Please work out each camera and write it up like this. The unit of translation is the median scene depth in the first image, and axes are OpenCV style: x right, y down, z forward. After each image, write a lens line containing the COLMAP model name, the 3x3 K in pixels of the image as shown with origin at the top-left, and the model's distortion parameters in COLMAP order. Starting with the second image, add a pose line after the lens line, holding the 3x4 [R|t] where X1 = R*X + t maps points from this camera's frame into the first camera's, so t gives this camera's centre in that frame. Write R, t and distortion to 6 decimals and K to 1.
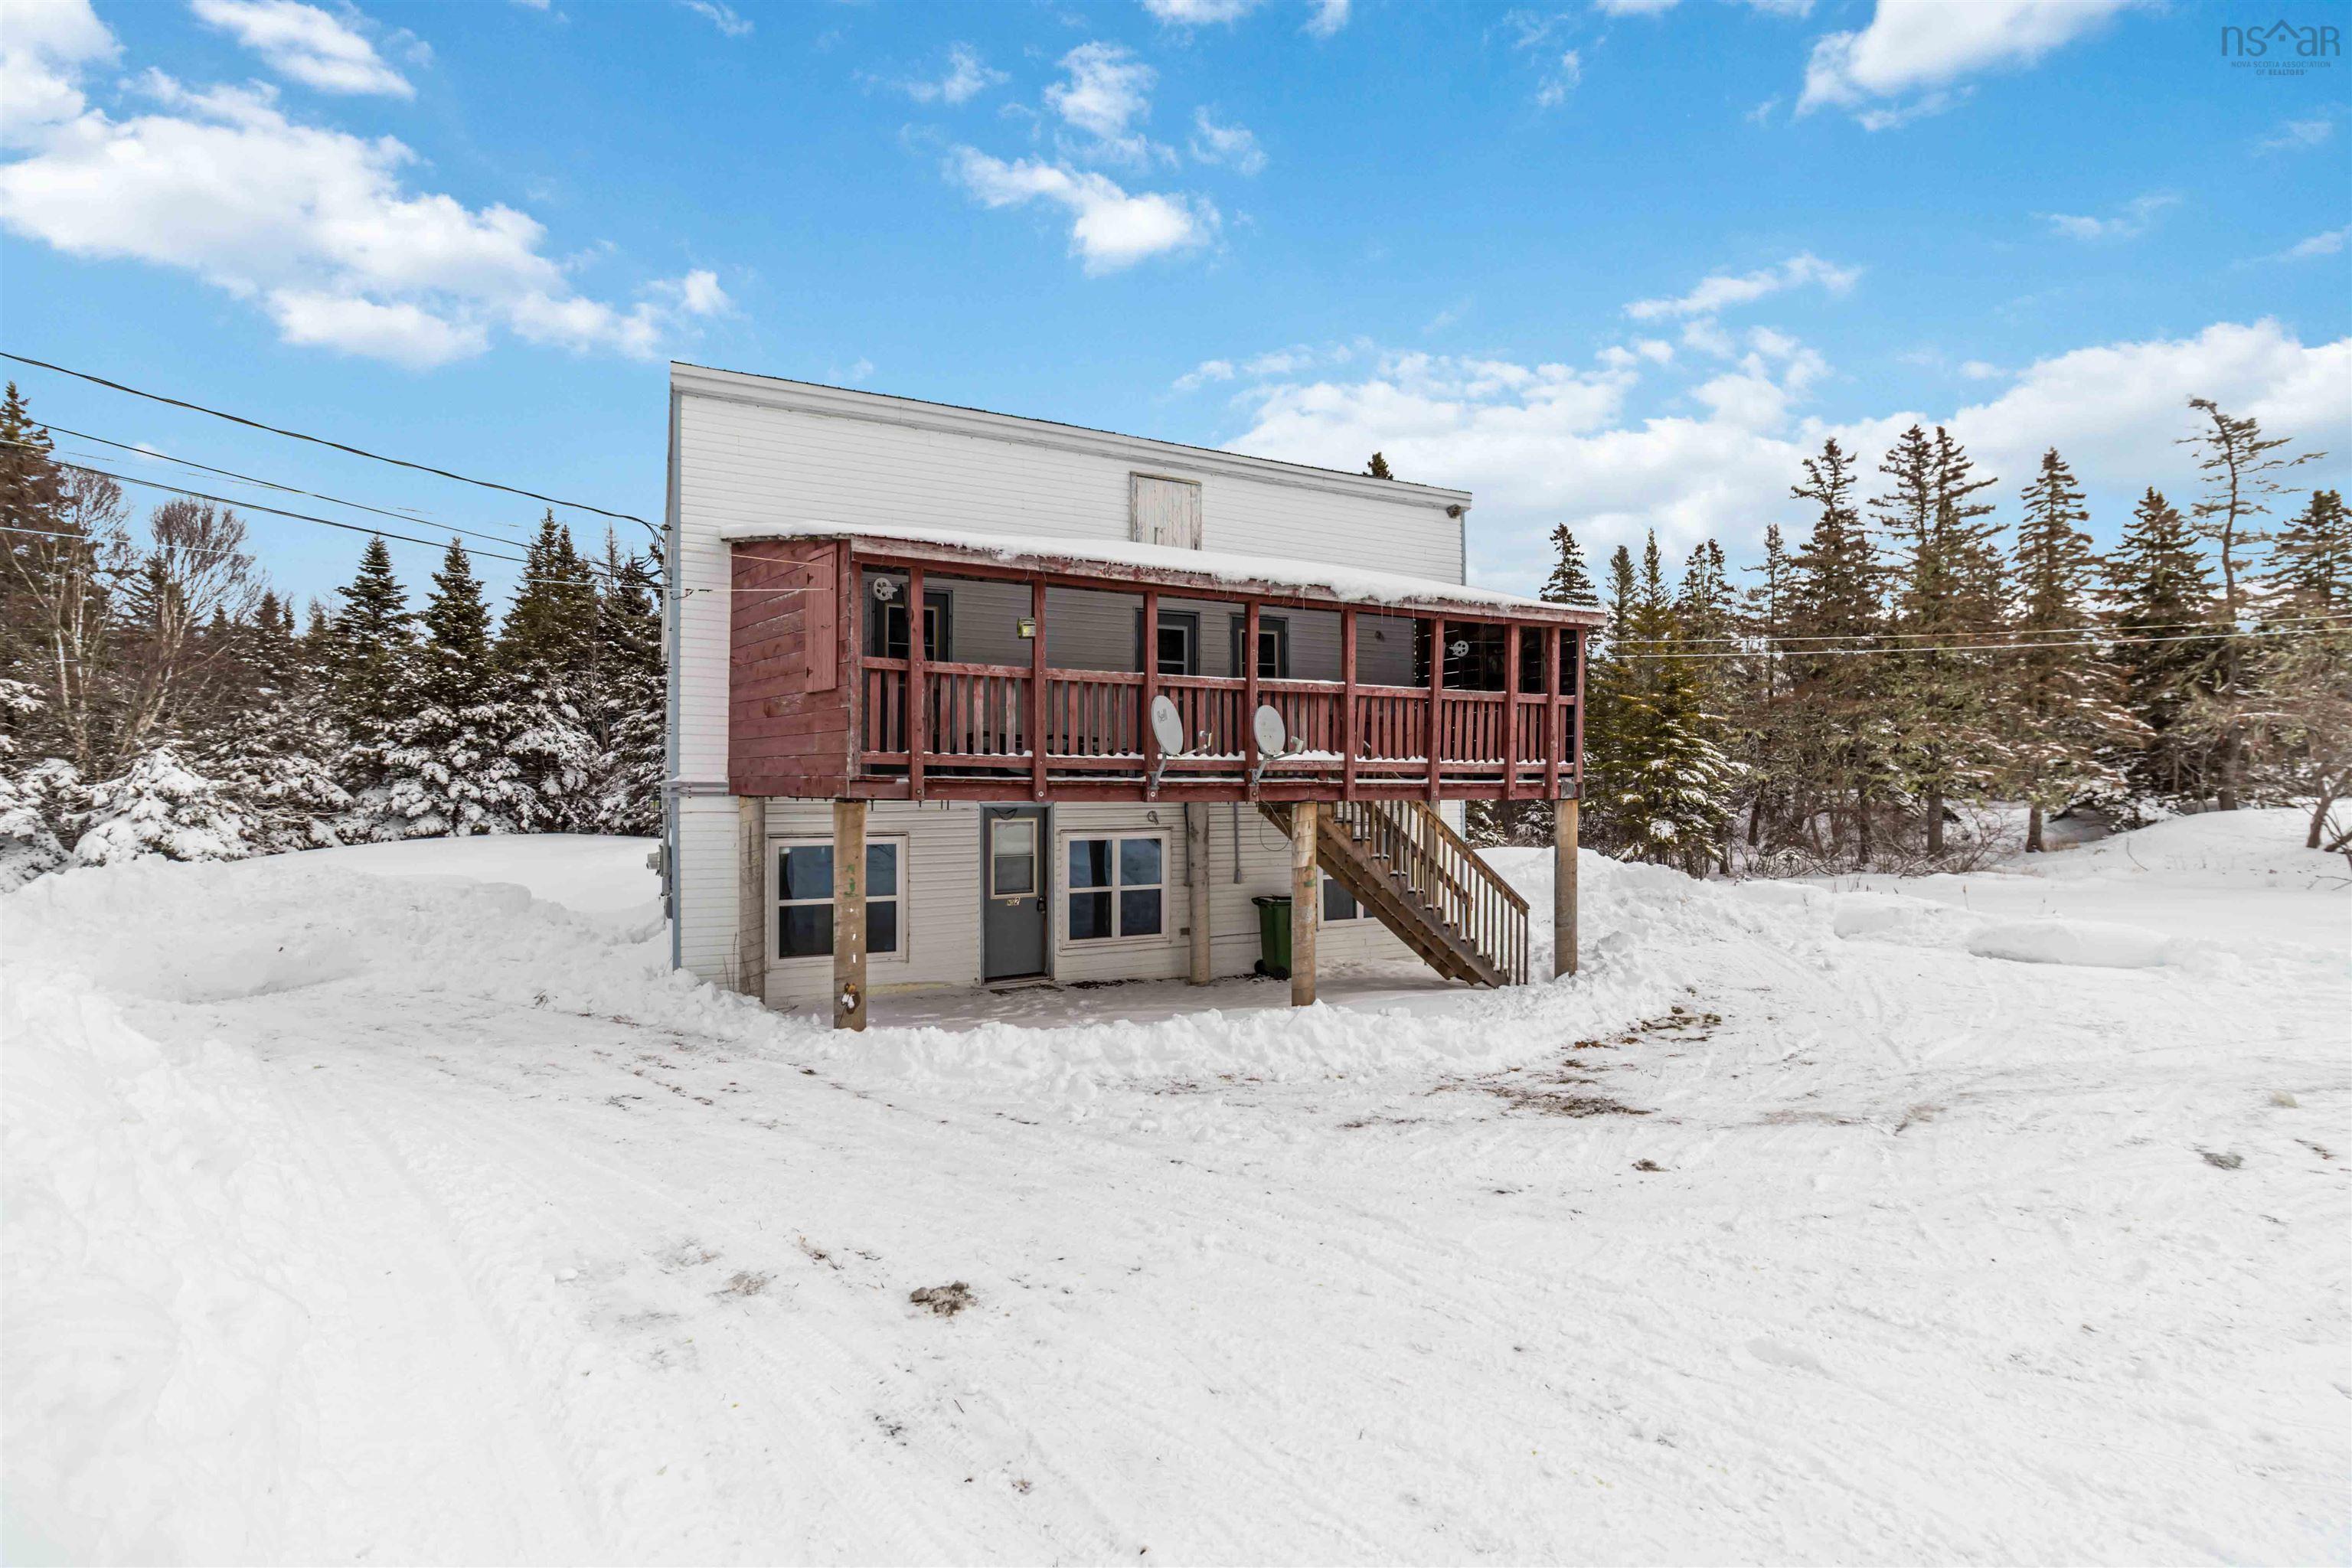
lens RADIAL K [[1124.0, 0, 1177.0], [0, 1124.0, 788.3], [0, 0, 1]] dist [0.003242, 0.000483]
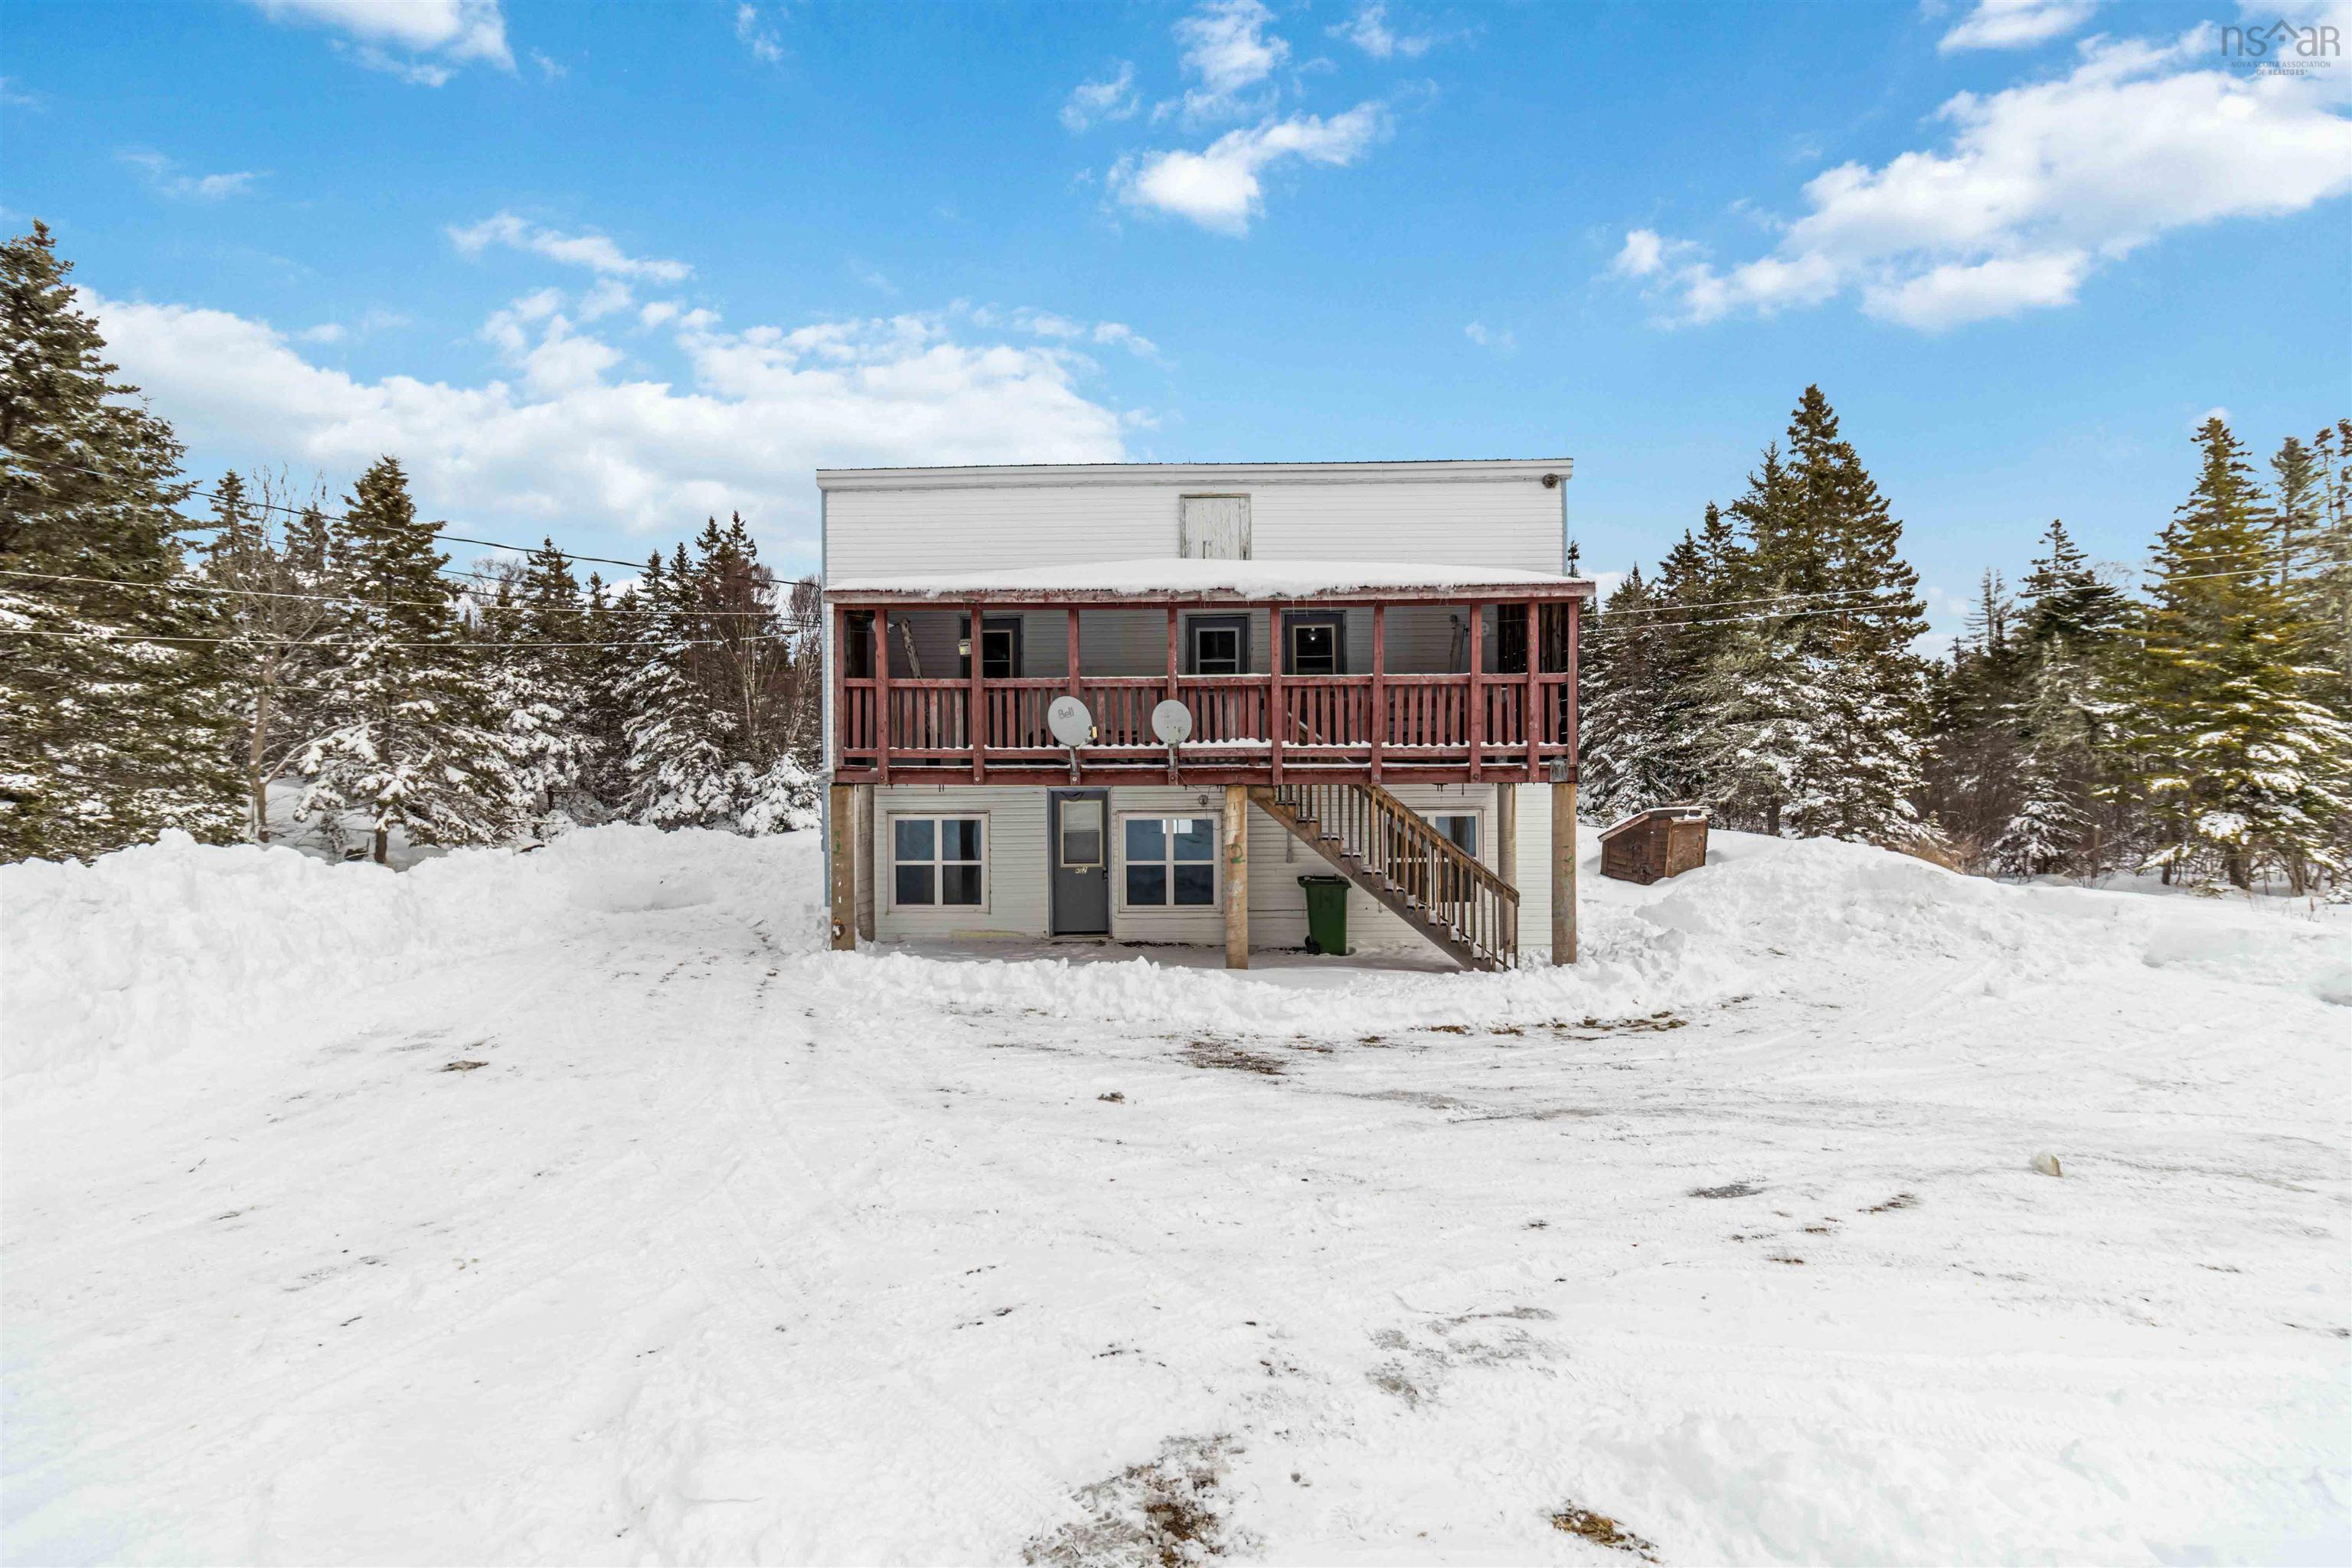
lens RADIAL K [[1124.0, 0, 1186.1], [0, 1124.0, 787.6], [0, 0, 1]] dist [0.003242, 0.000483]
pose [[0.860922, -0.002899, -0.508729, 0.557719], [0.006629, 0.999963, 0.005520, 0.007017], [0.508694, -0.008125, 0.860909, 0.026726]]
